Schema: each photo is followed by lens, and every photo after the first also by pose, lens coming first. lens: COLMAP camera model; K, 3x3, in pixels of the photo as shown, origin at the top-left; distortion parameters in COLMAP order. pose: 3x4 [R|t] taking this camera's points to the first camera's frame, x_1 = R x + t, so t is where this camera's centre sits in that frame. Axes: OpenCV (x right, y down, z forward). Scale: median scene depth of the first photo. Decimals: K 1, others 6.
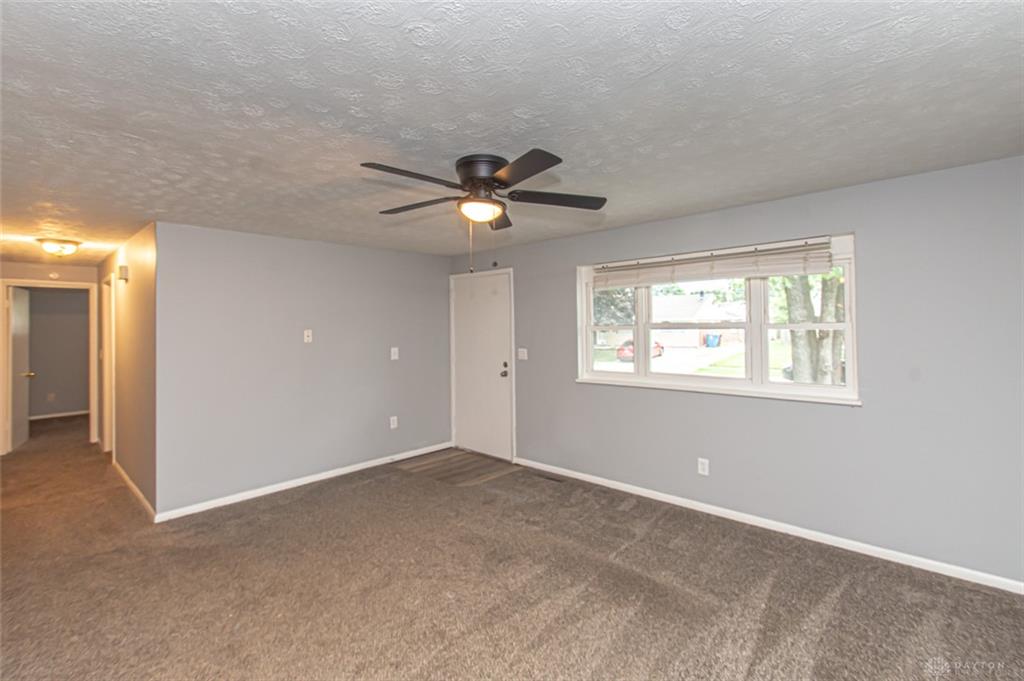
lens RADIAL K [[463.5, 0, 512.4], [0, 463.5, 334.1], [0, 0, 1]] dist [0.003104, -0.003607]
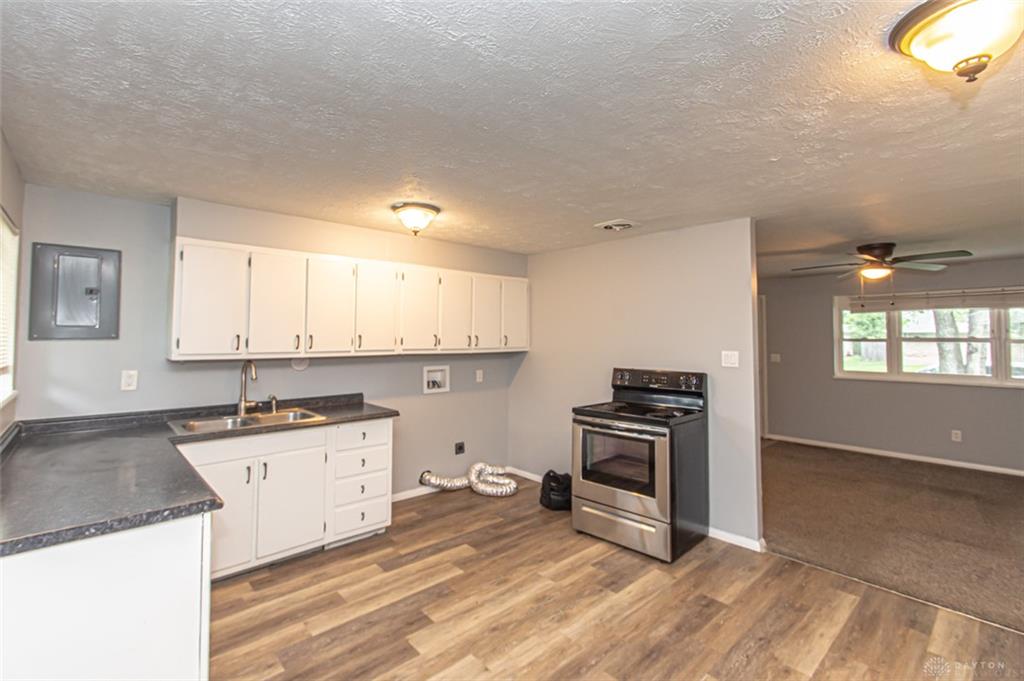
lens RADIAL K [[463.5, 0, 507.3], [0, 463.5, 331.4], [0, 0, 1]] dist [0.003104, -0.003607]
pose [[0.996877, 0.019176, -0.076609, -0.672075], [-0.021246, 0.999428, -0.026298, 0.017936], [0.076061, 0.027844, 0.996714, -0.432580]]
